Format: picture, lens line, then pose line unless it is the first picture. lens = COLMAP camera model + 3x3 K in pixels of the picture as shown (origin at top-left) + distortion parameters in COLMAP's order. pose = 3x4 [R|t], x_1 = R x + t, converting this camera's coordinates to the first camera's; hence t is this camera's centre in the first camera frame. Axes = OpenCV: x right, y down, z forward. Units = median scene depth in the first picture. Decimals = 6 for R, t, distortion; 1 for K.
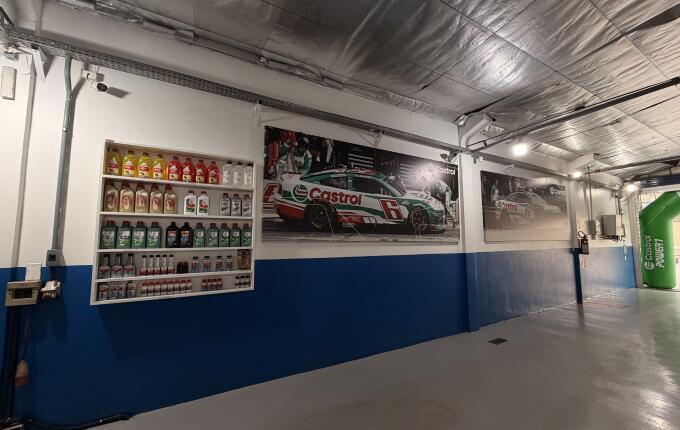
lens RADIAL K [[269.0, 0, 338.6], [0, 269.0, 222.2], [0, 0, 1]] dist [-0.001941, 0.000062]
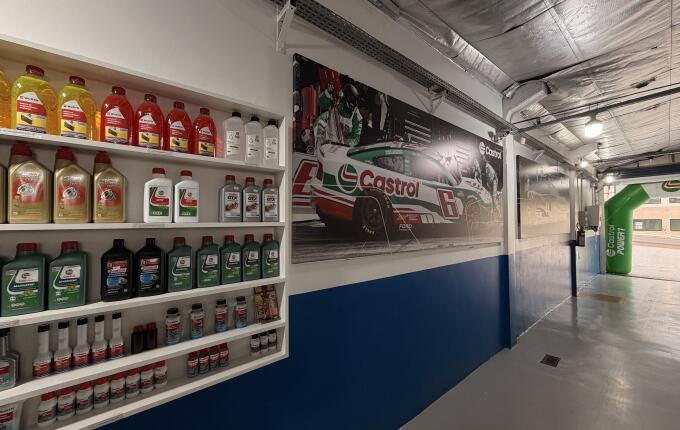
lens RADIAL K [[269.0, 0, 337.6], [0, 269.0, 220.1], [0, 0, 1]] dist [-0.001941, 0.000062]
pose [[0.983350, -0.000102, 0.181724, -0.285873], [-0.010601, 0.998265, 0.057927, -0.051068], [-0.181415, -0.058889, 0.981642, 0.422146]]
